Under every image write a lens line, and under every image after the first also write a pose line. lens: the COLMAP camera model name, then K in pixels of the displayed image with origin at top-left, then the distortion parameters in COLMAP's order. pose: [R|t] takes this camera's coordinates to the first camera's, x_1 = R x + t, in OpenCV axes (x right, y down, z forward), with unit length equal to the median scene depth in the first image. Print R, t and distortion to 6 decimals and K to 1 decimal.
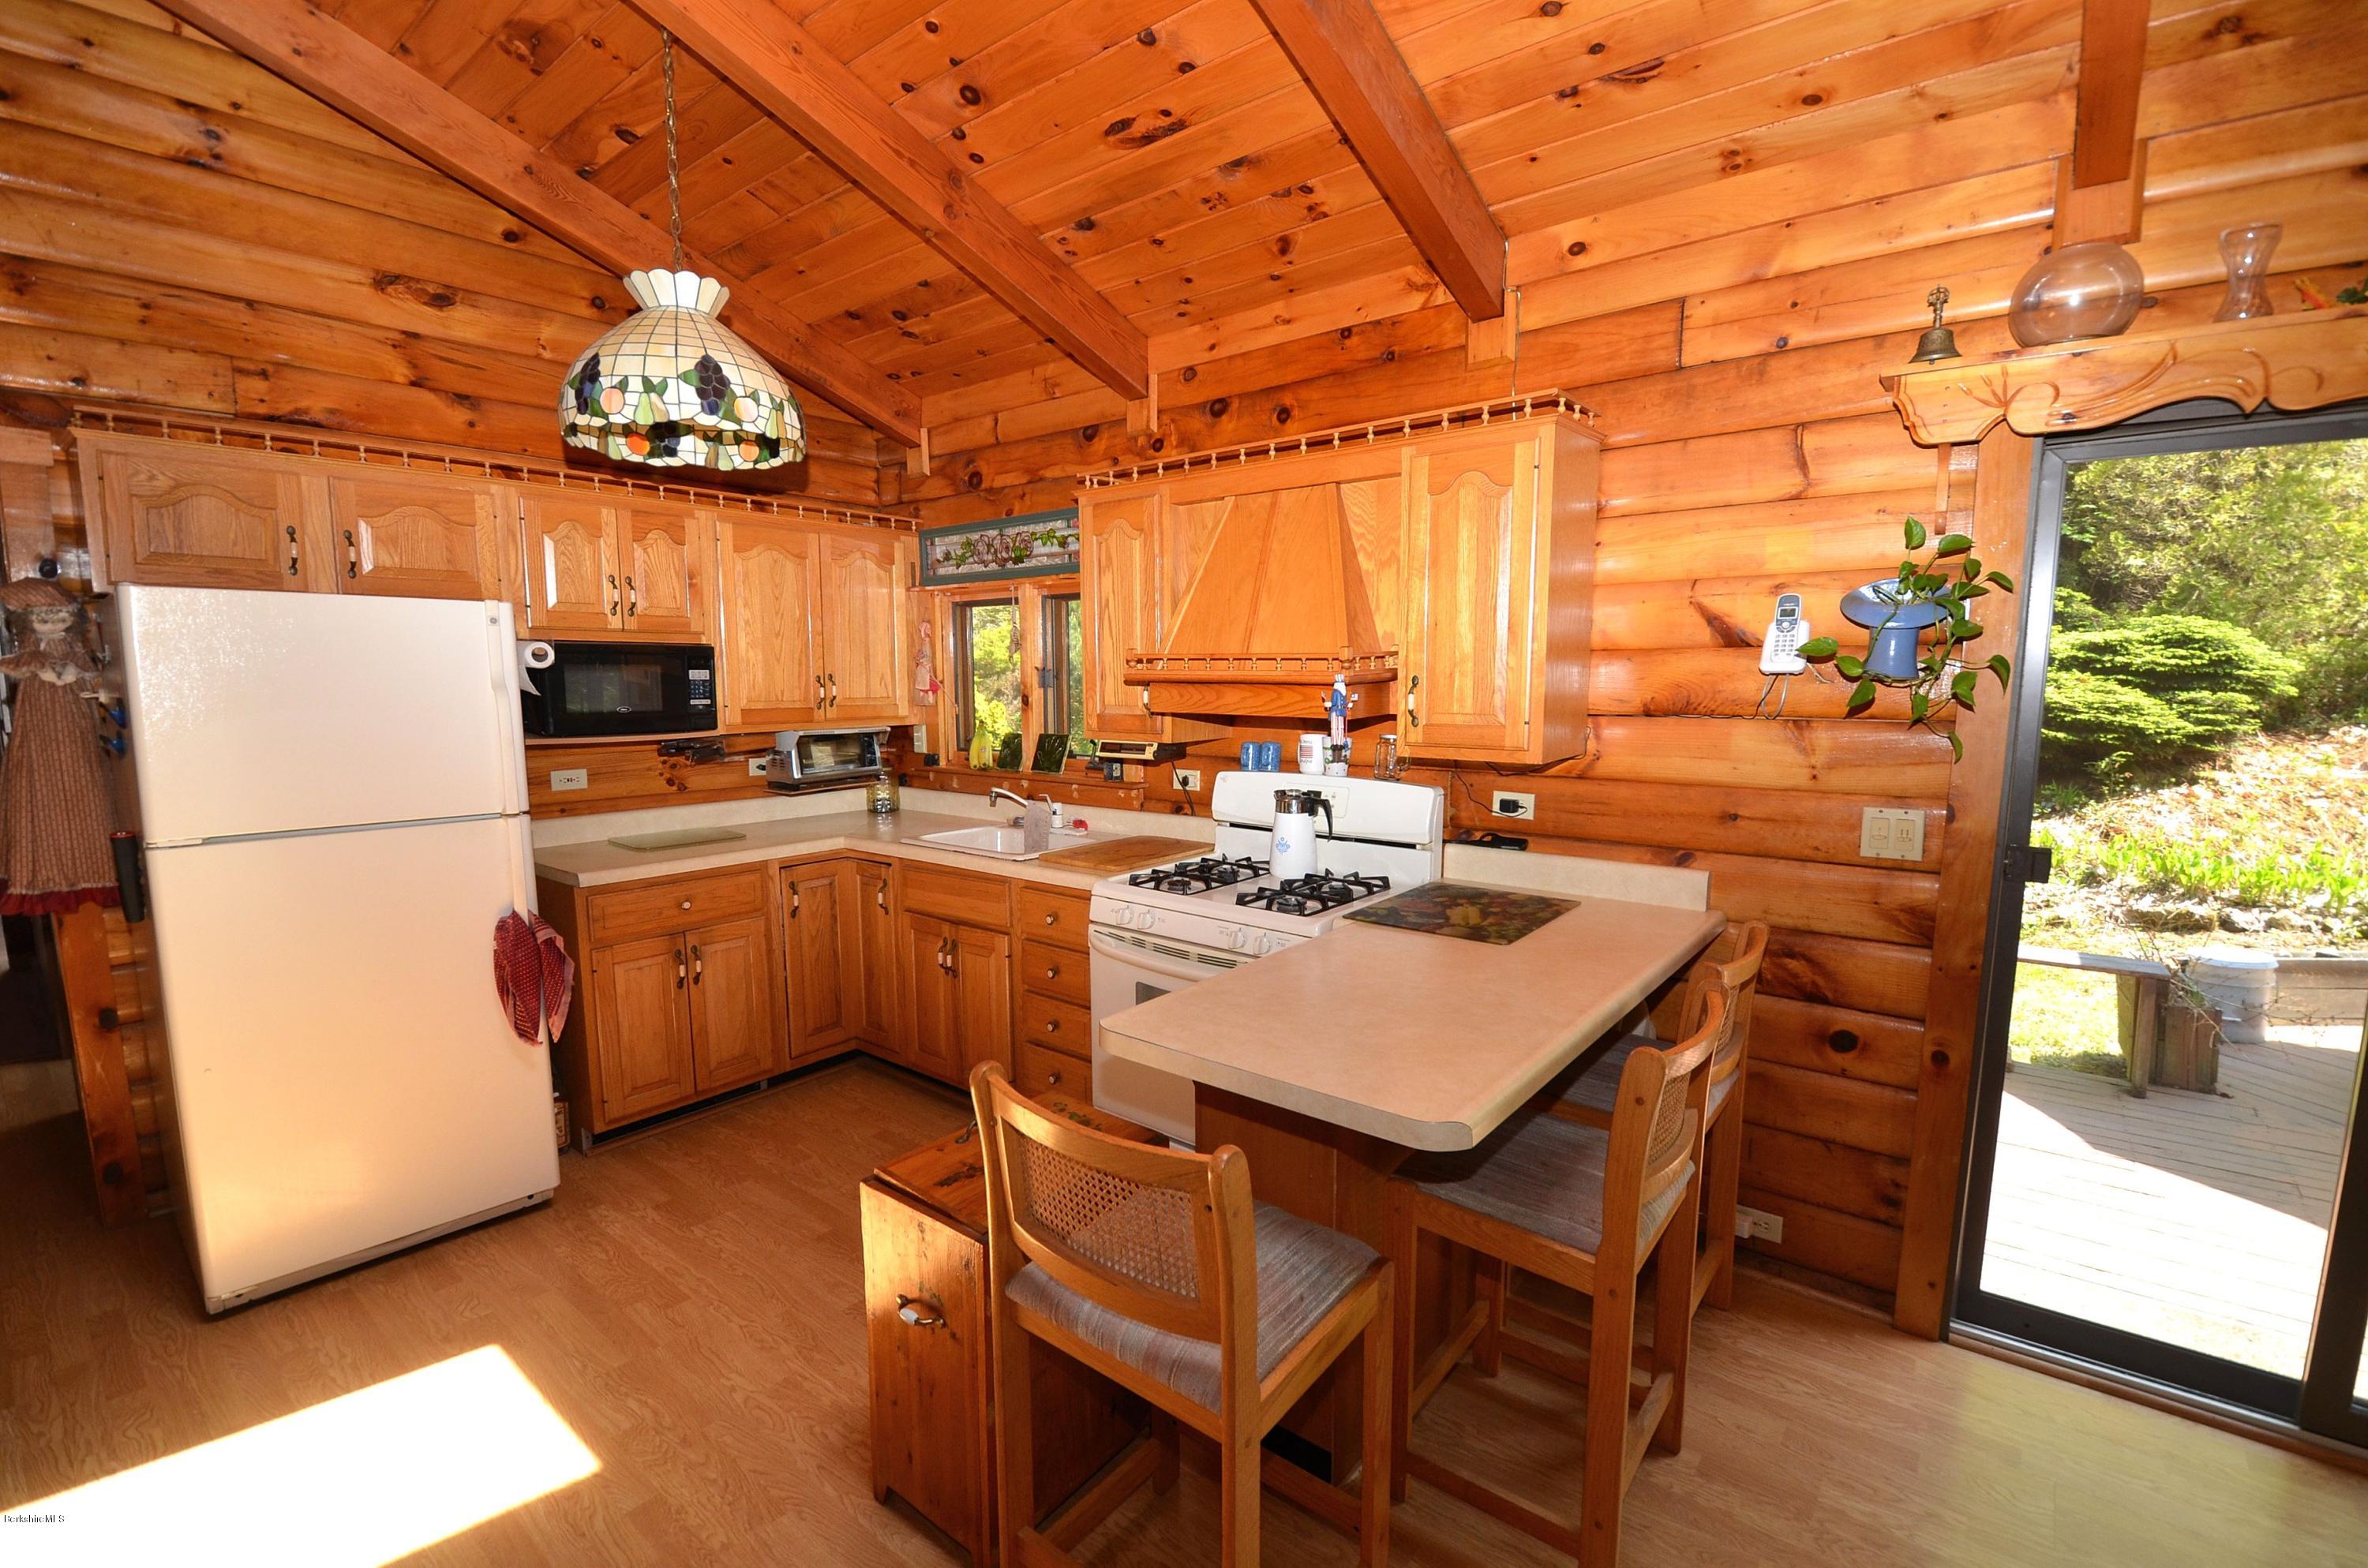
lens RADIAL K [[1028.8, 0, 1178.6], [0, 1028.8, 815.0], [0, 0, 1]] dist [0.000573, -0.007587]
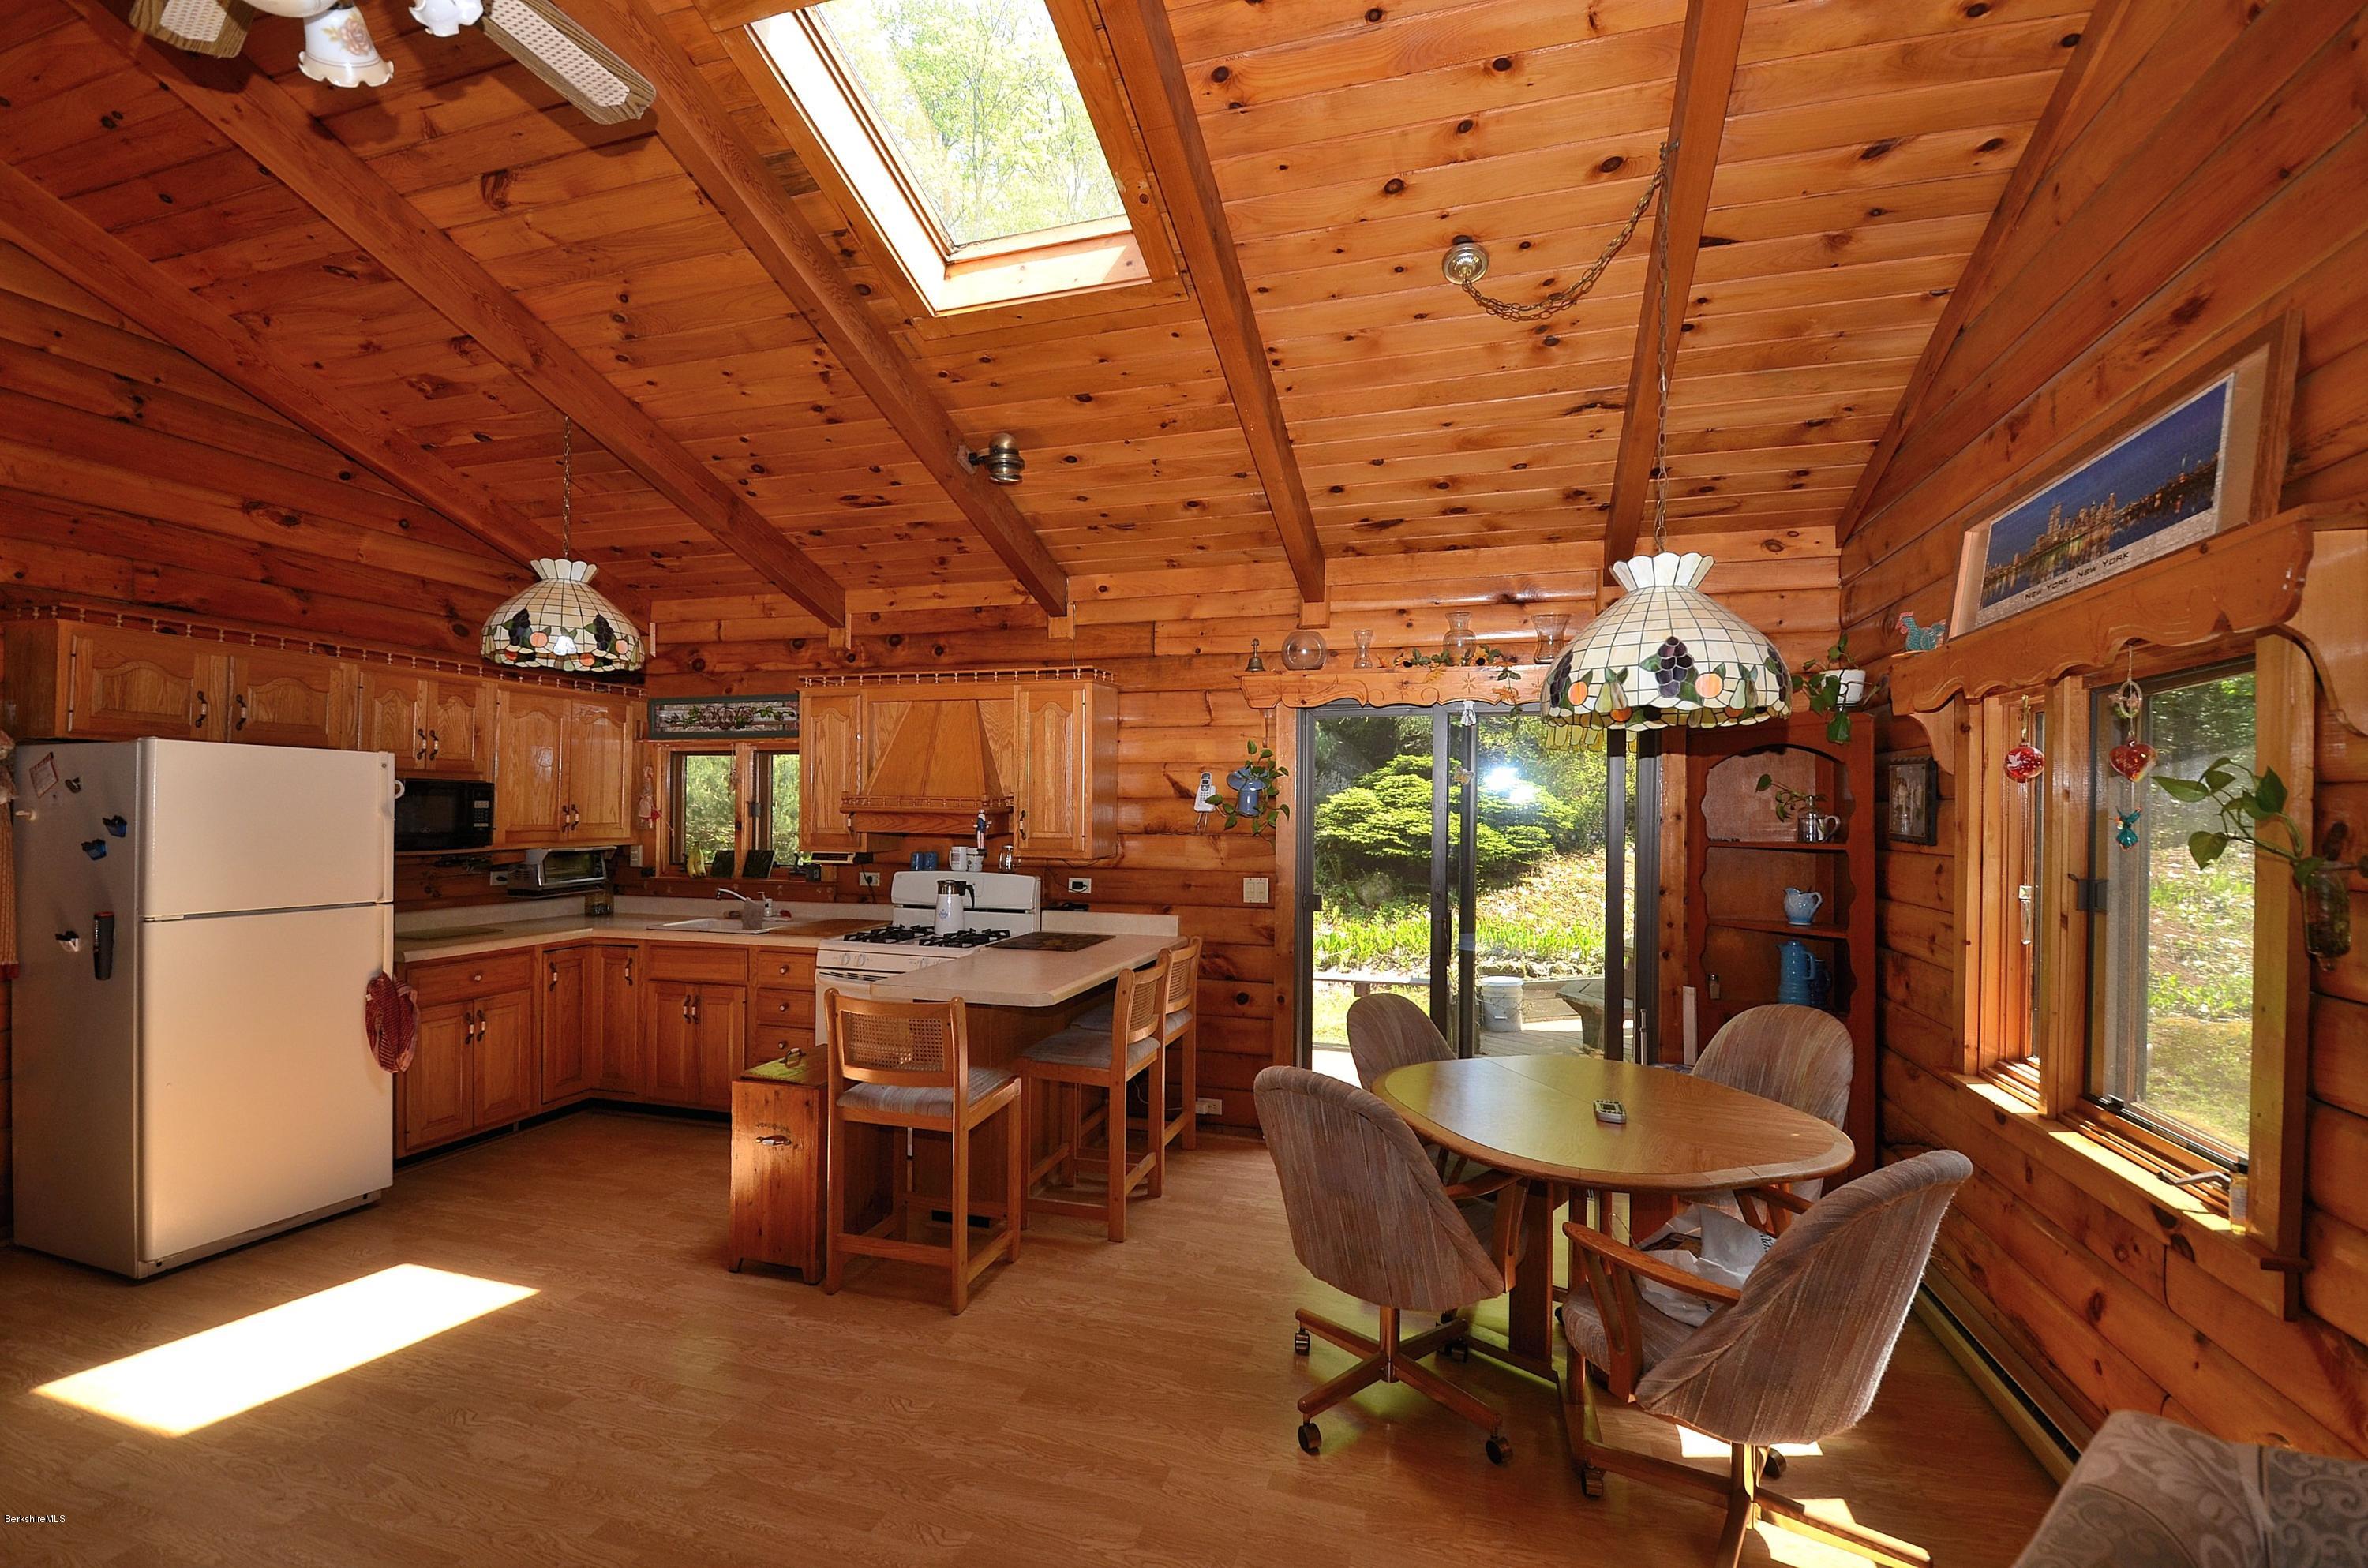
lens RADIAL K [[1028.8, 0, 1187.3], [0, 1028.8, 801.1], [0, 0, 1]] dist [0.000573, -0.007587]
pose [[0.924433, 0.014664, 0.381064, -0.167788], [0.040327, 0.989898, -0.135922, 0.091479], [-0.379207, 0.141018, 0.914503, -0.668199]]
